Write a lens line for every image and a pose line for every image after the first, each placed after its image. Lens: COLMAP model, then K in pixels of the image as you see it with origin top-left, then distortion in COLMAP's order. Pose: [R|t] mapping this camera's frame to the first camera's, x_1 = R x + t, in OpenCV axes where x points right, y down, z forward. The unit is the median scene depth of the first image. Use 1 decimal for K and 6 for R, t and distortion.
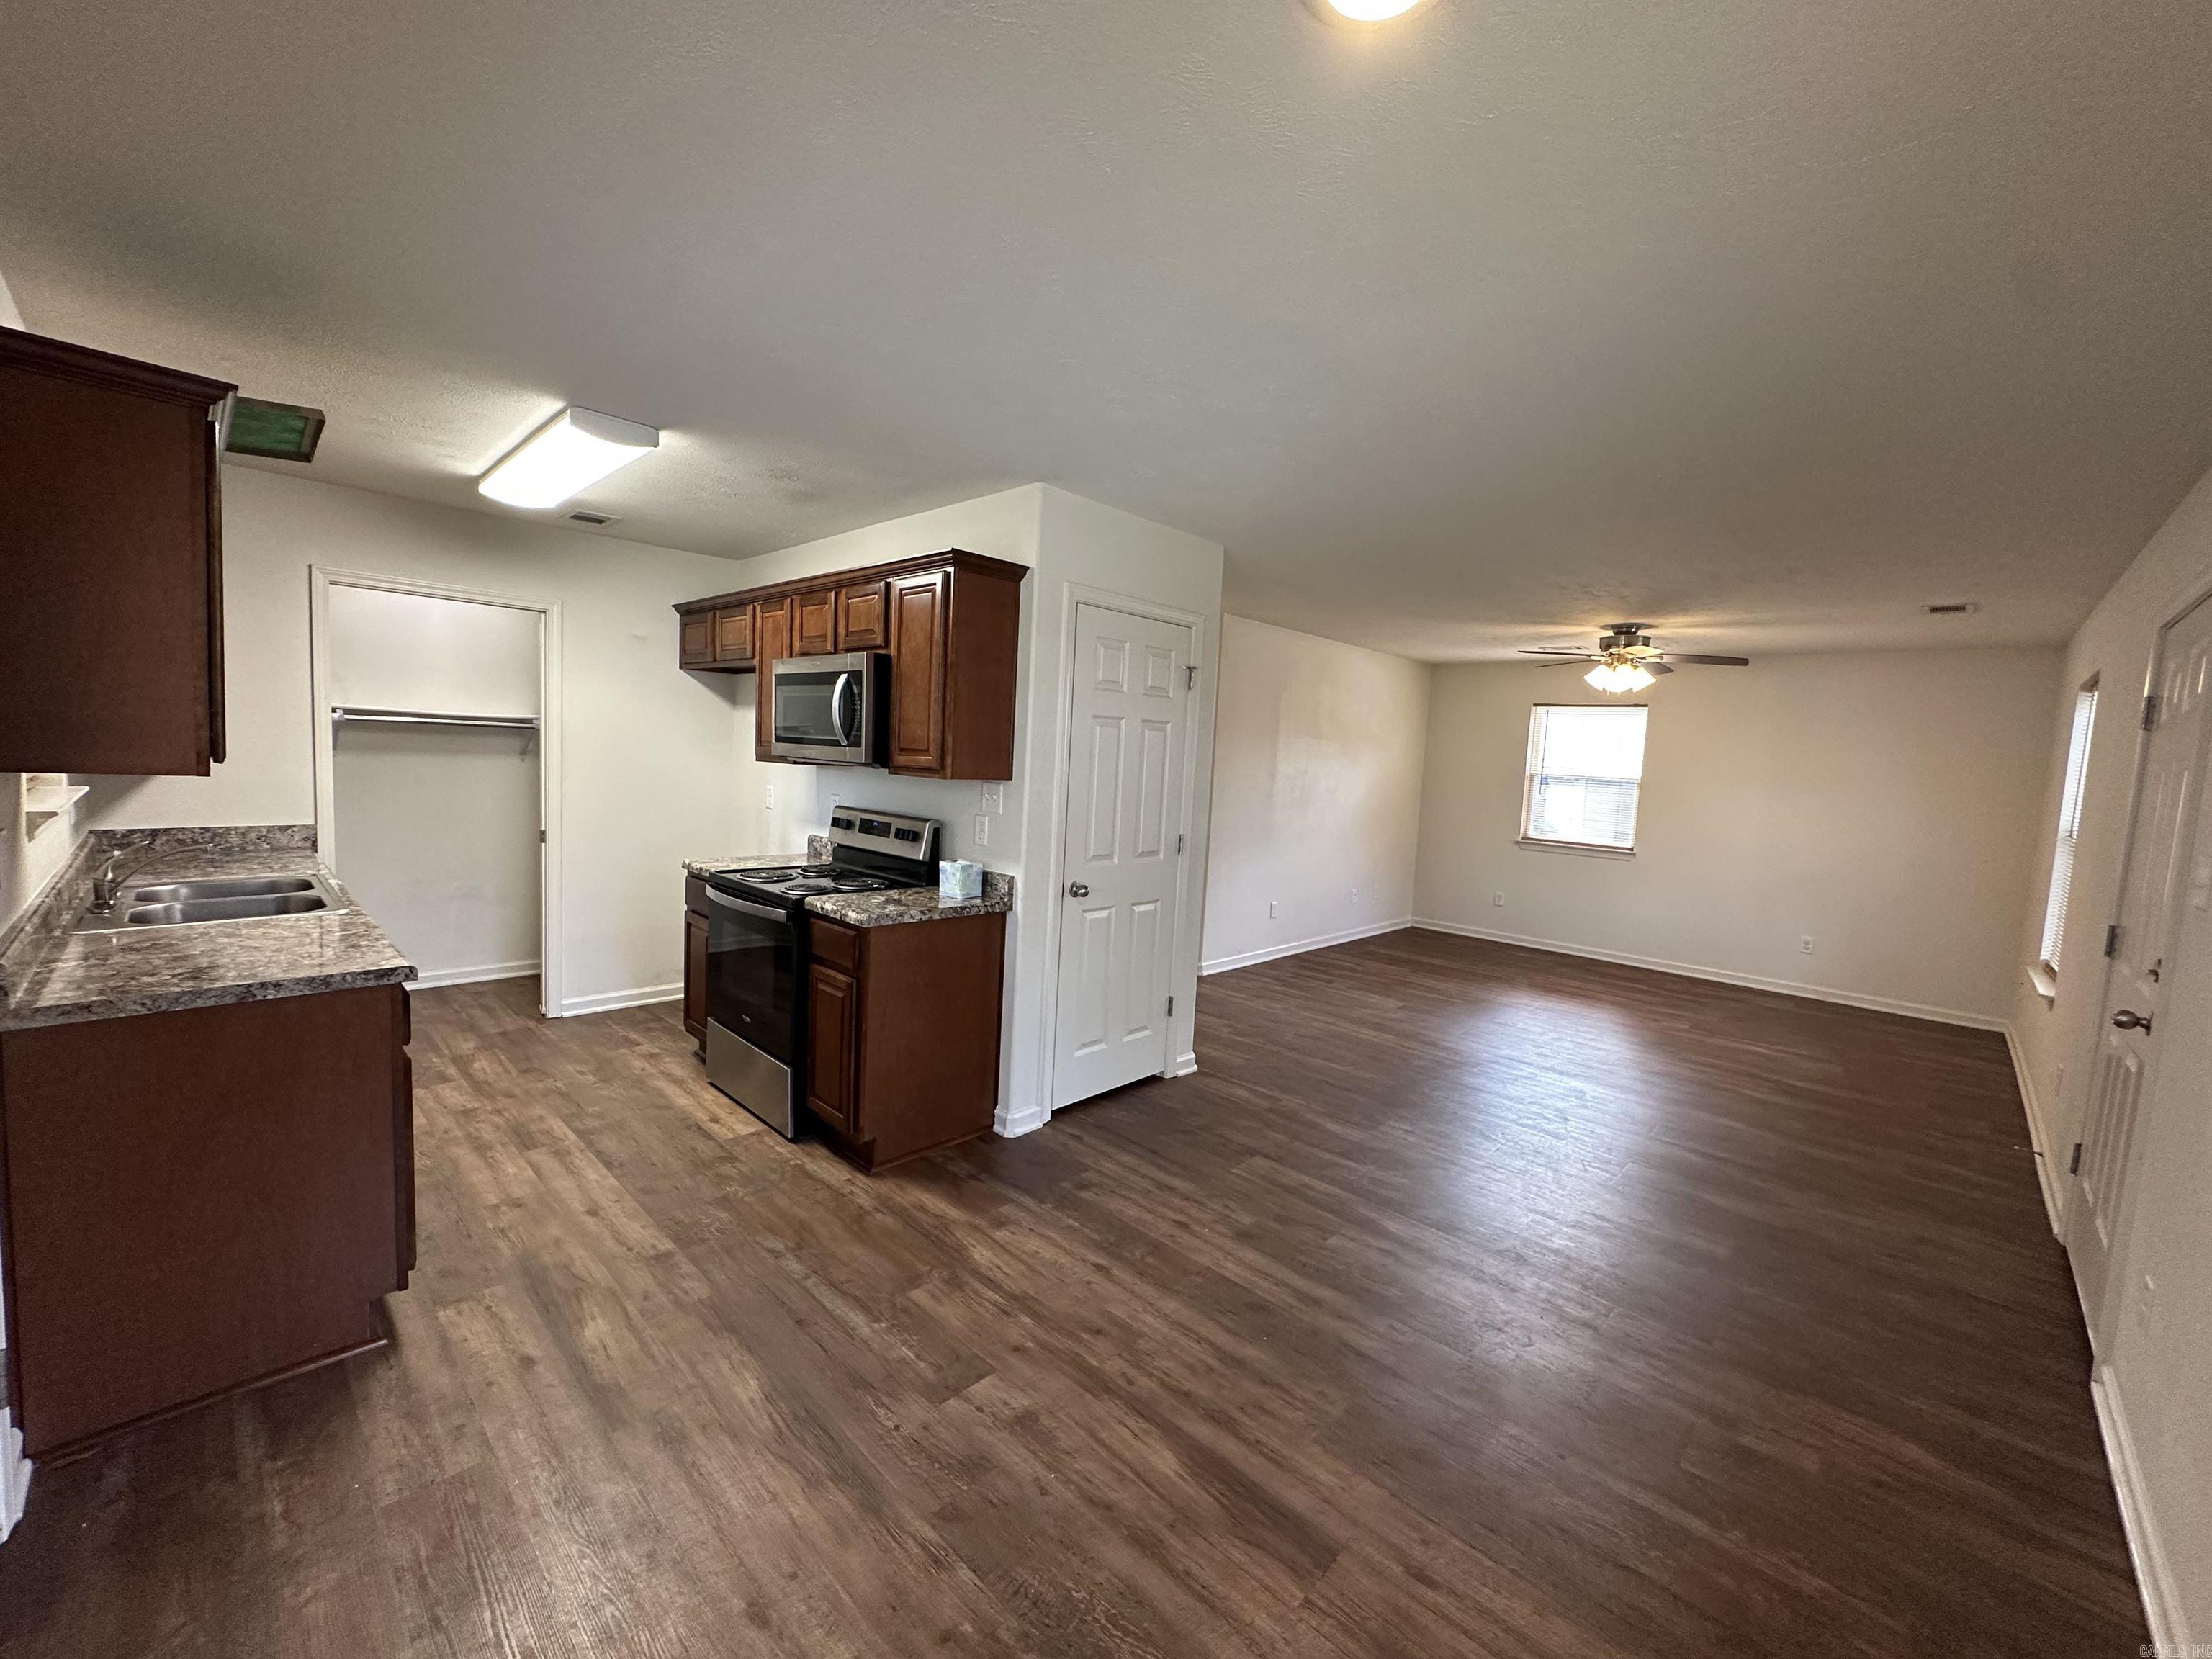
lens RADIAL K [[886.9, 0, 1104.7], [0, 886.9, 831.0], [0, 0, 1]] dist [0.000886, 0.000309]
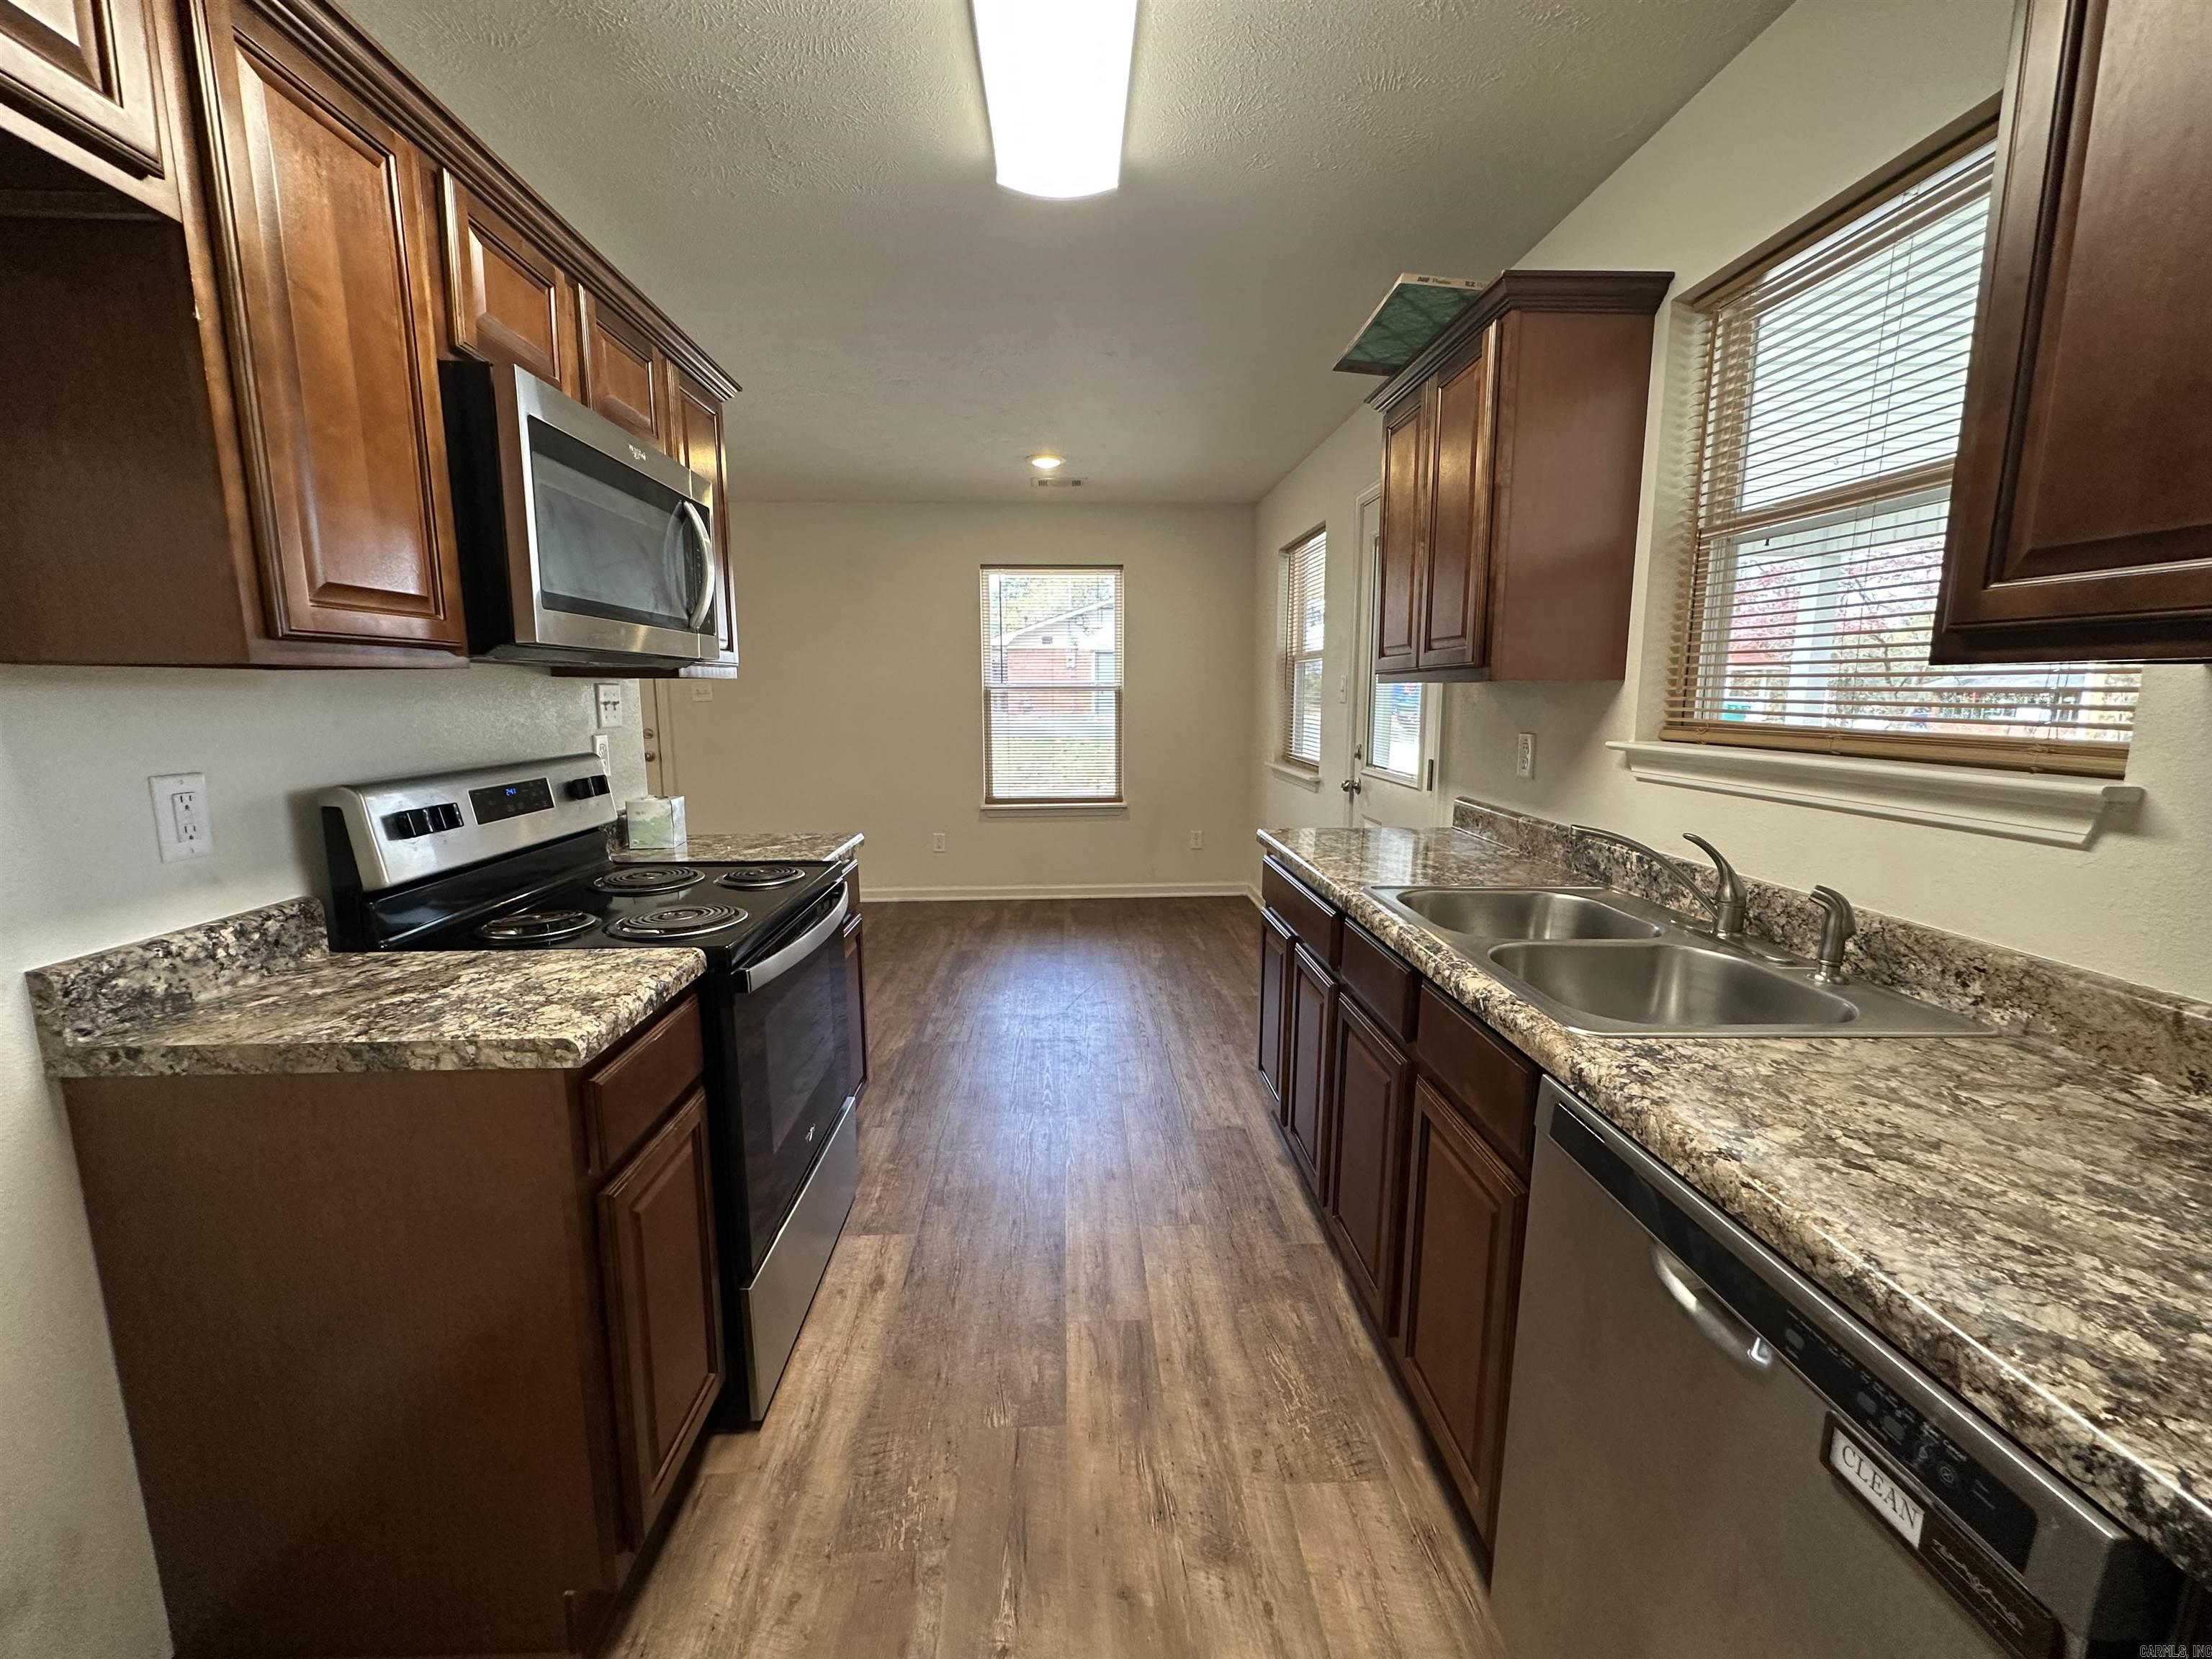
lens RADIAL K [[886.8, 0, 1105.3], [0, 886.8, 820.5], [0, 0, 1]] dist [-0.000311, -0.000030]
pose [[-0.729766, -0.146181, 0.667887, -0.888088], [0.030131, 0.969050, 0.245019, -0.109237], [-0.683033, 0.198931, -0.702775, 1.235337]]
